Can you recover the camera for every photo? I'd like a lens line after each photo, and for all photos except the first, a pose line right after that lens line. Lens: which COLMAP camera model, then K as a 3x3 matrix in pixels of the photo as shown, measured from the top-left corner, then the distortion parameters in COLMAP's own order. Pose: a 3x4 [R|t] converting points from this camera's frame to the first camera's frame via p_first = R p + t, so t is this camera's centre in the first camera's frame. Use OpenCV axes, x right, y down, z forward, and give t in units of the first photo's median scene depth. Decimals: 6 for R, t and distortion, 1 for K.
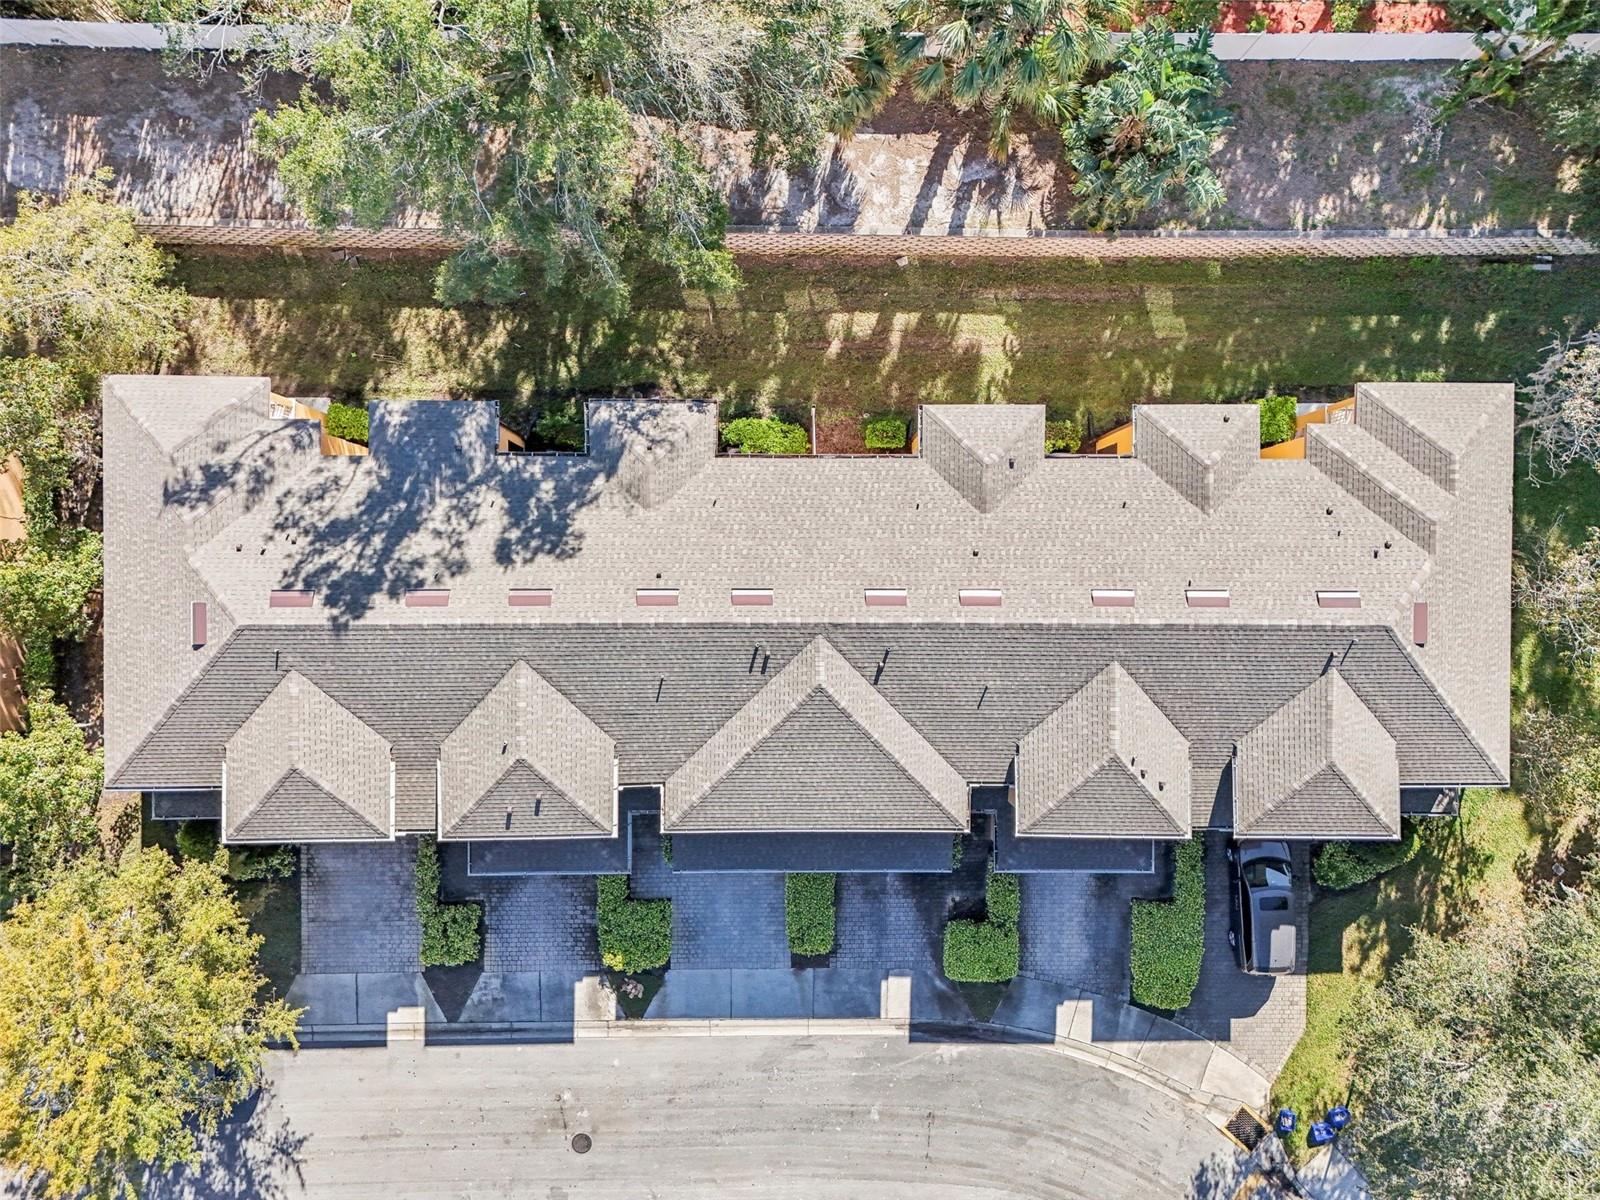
lens RADIAL K [[1207.3, 0, 808.1], [0, 1207.3, 607.7], [0, 0, 1]] dist [0.085969, -0.080607]
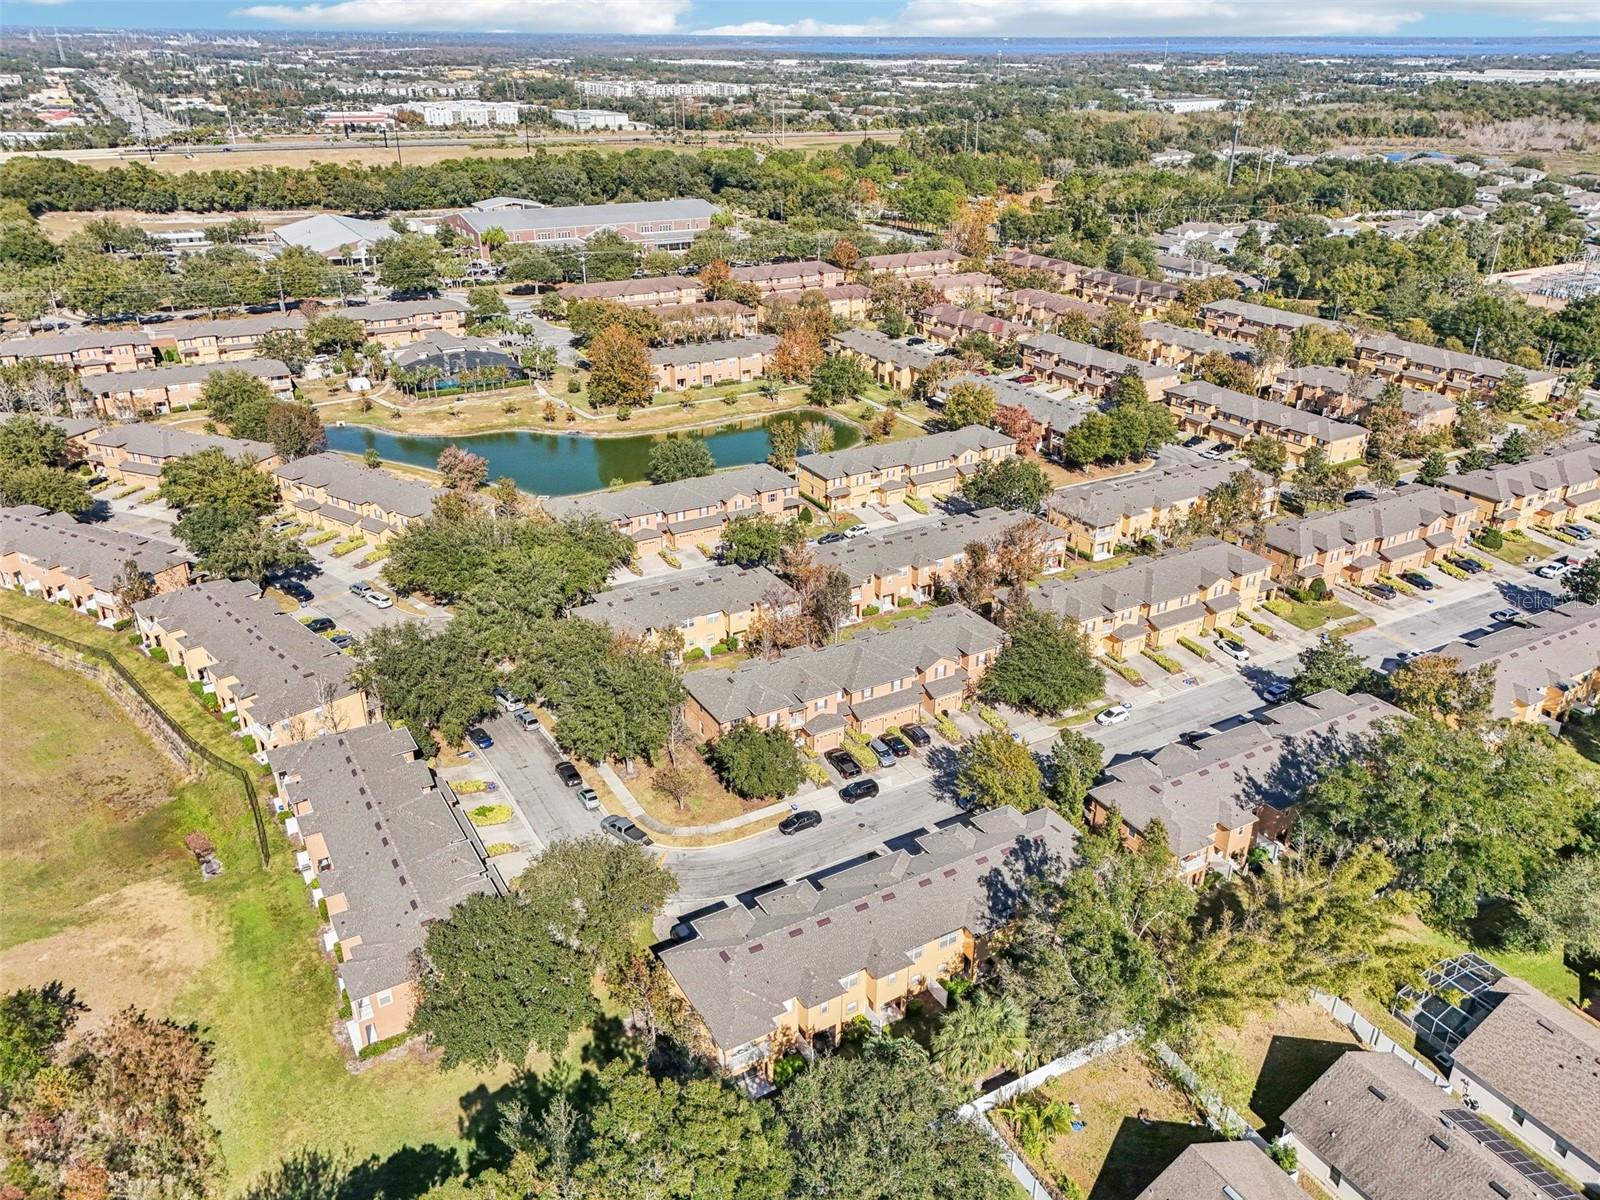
lens RADIAL K [[1207.3, 0, 804.8], [0, 1207.3, 583.6], [0, 0, 1]] dist [0.085969, -0.080607]
pose [[-0.863893, 0.183487, -0.469064, 1.253039], [-0.501975, -0.390104, 0.771906, -1.594833], [-0.041349, 0.902303, 0.429114, -0.820659]]
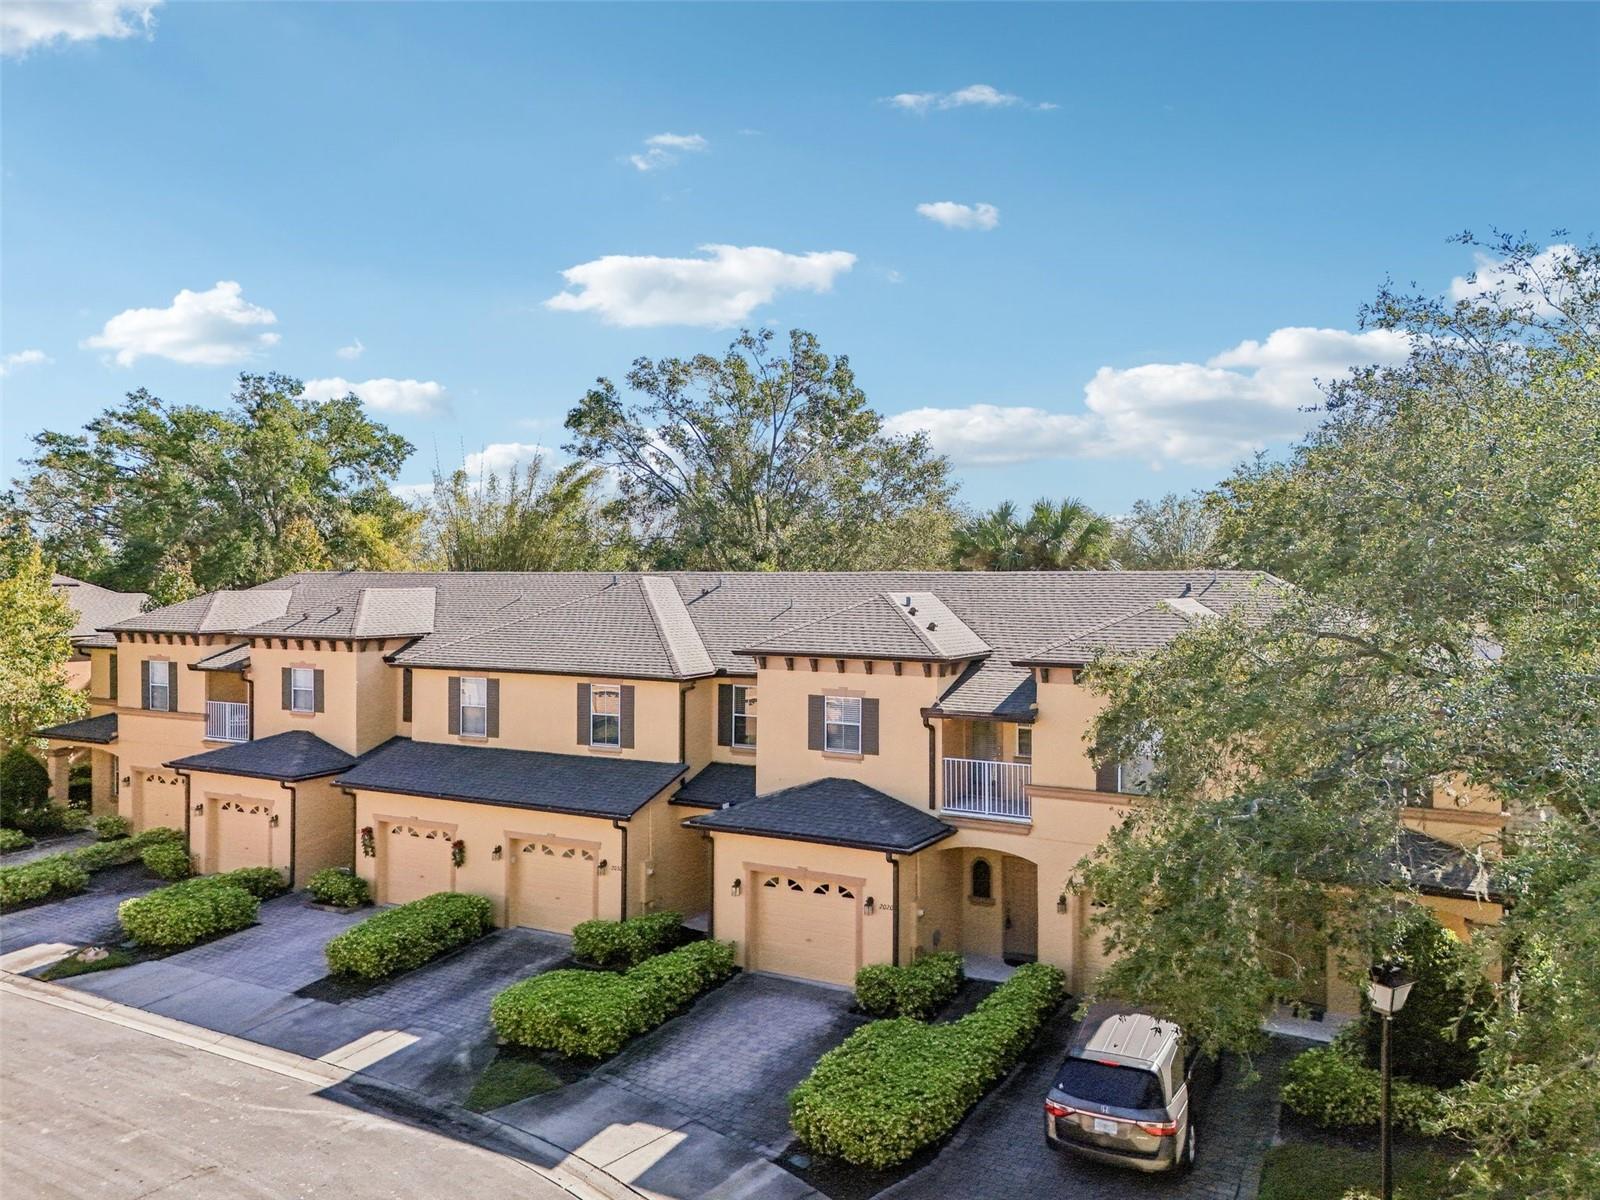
lens RADIAL K [[1207.3, 0, 799.6], [0, 1207.3, 598.9], [0, 0, 1]] dist [0.085969, -0.080607]
pose [[0.874339, -0.016060, -0.485049, 0.490019], [-0.485263, -0.014311, -0.874251, 0.704826], [0.007099, 0.999769, -0.020307, 0.849147]]
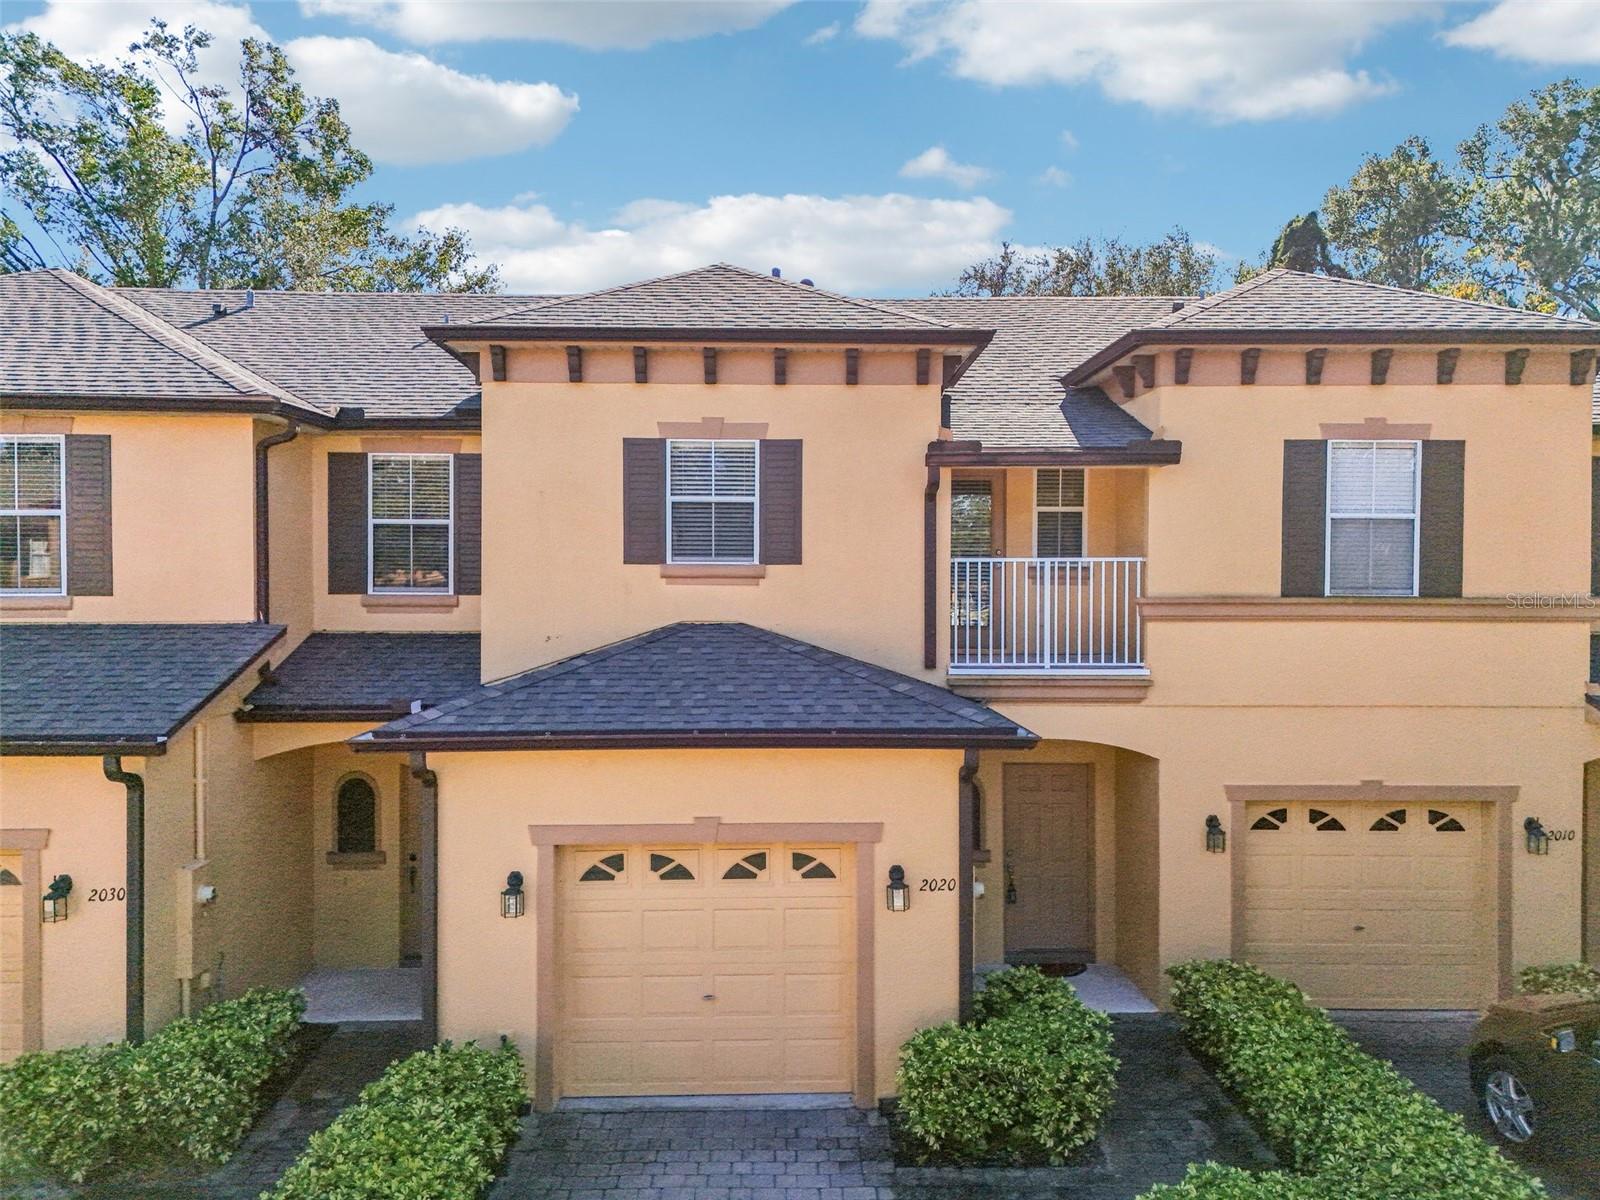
lens RADIAL K [[1207.3, 0, 811.2], [0, 1207.3, 592.1], [0, 0, 1]] dist [0.085969, -0.080607]
pose [[0.999333, -0.025244, 0.026383, 0.223337], [0.025943, -0.017620, -0.999508, 0.428935], [0.025696, 0.999526, -0.016953, 0.926946]]
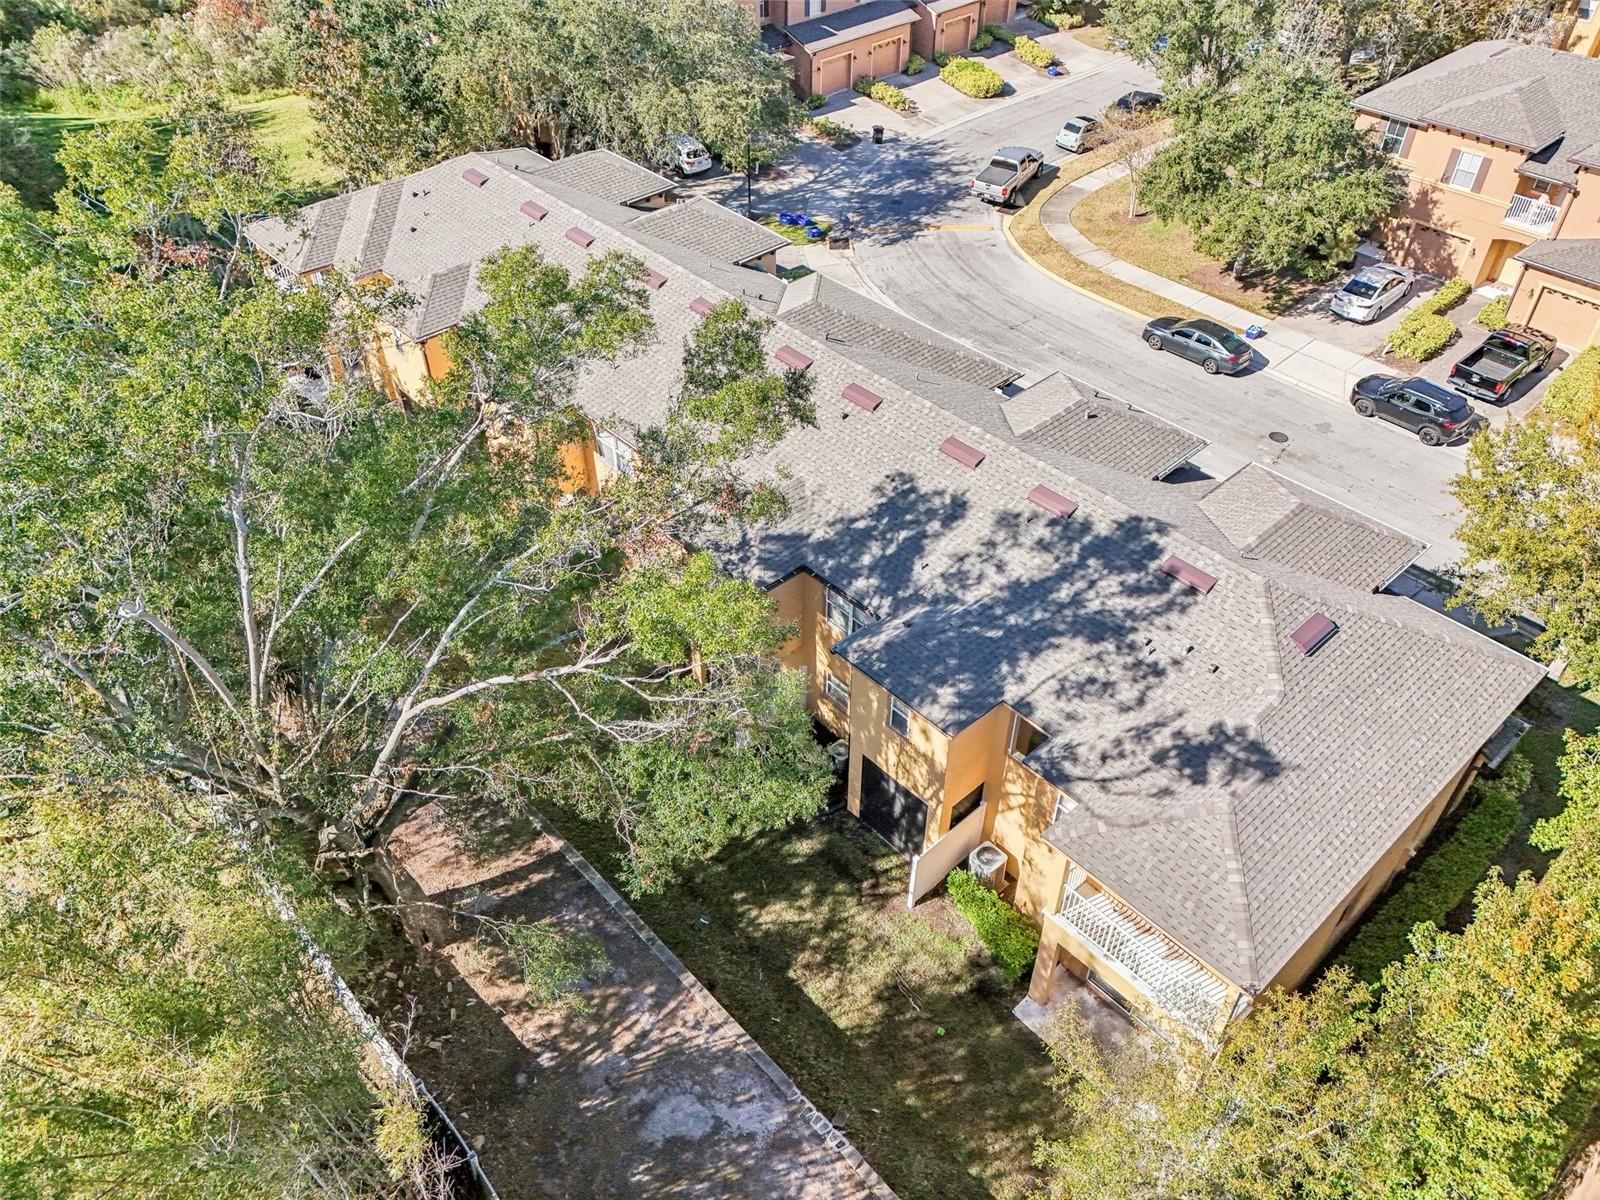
lens RADIAL K [[1207.3, 0, 807.0], [0, 1207.3, 573.7], [0, 0, 1]] dist [0.085969, -0.080607]
pose [[-0.686015, -0.493703, 0.534453, -0.544500], [0.727555, -0.458521, 0.510316, -0.477351], [-0.006887, 0.738928, 0.673749, 0.383794]]
